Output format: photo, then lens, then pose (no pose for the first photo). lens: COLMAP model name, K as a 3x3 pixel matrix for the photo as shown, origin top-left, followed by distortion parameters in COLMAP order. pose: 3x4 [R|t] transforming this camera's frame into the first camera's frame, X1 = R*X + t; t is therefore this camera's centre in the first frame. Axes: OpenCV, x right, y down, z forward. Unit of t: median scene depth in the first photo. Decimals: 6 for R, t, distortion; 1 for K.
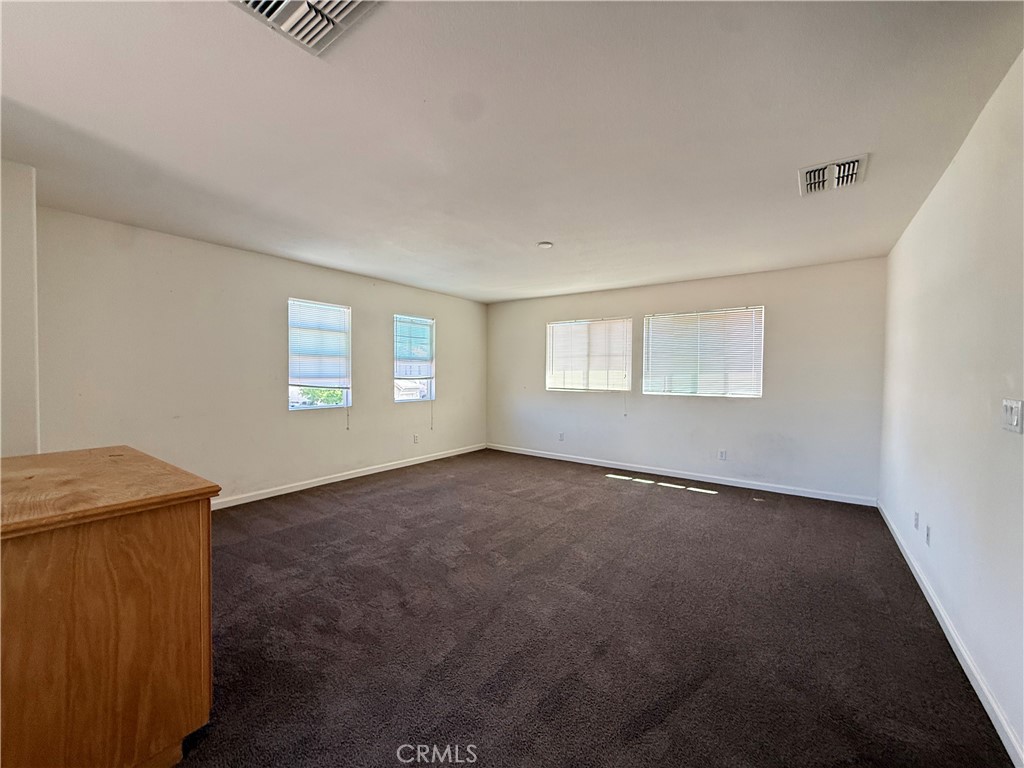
lens RADIAL K [[408.5, 0, 512.4], [0, 408.5, 386.4], [0, 0, 1]] dist [0.000511, 0.000385]
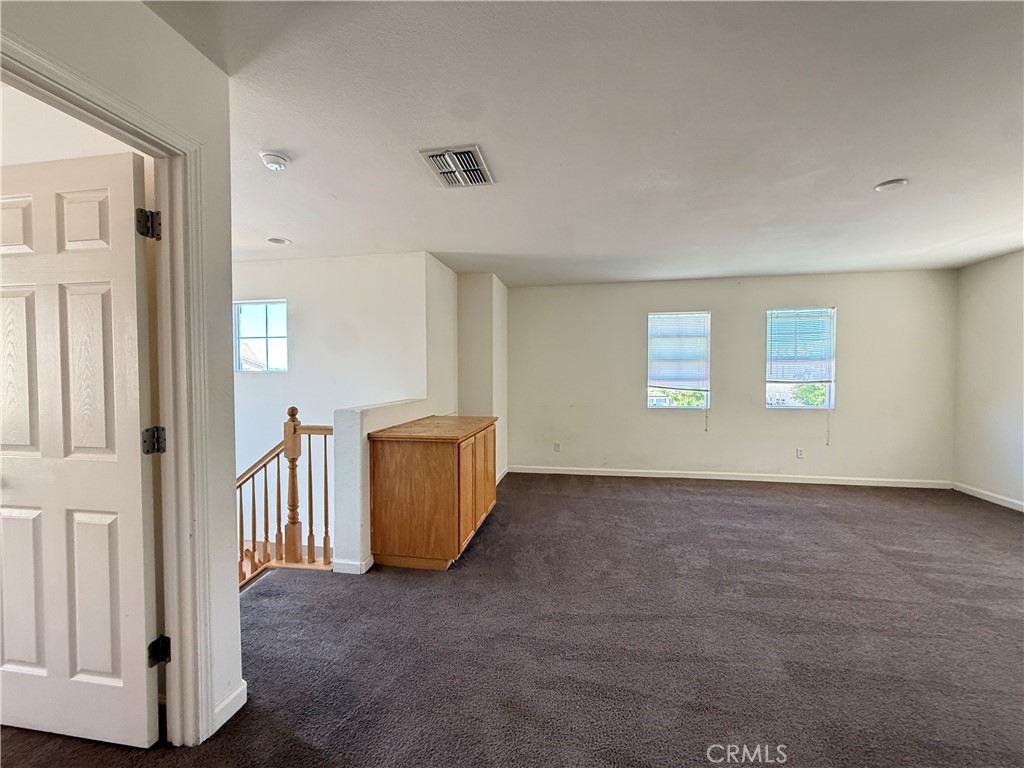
lens RADIAL K [[408.5, 0, 510.5], [0, 408.5, 383.5], [0, 0, 1]] dist [0.000511, 0.000385]
pose [[0.434917, 0.011707, -0.900394, 0.340093], [-0.023009, 0.999733, 0.001885, -0.004504], [0.900177, 0.019898, 0.435070, 0.118386]]
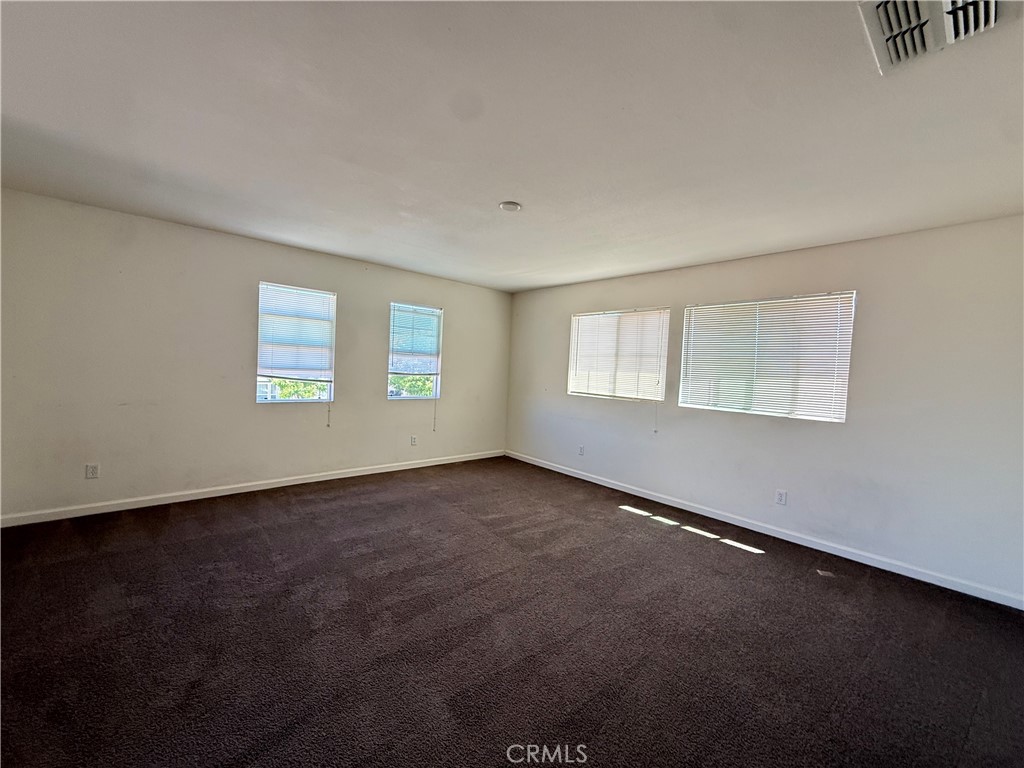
lens RADIAL K [[408.5, 0, 511.3], [0, 408.5, 385.1], [0, 0, 1]] dist [0.000511, 0.000385]
pose [[0.975829, 0.047689, -0.213268, 0.210366], [-0.046840, 0.998862, 0.009031, -0.016740], [0.213456, 0.001177, 0.976952, 0.208540]]
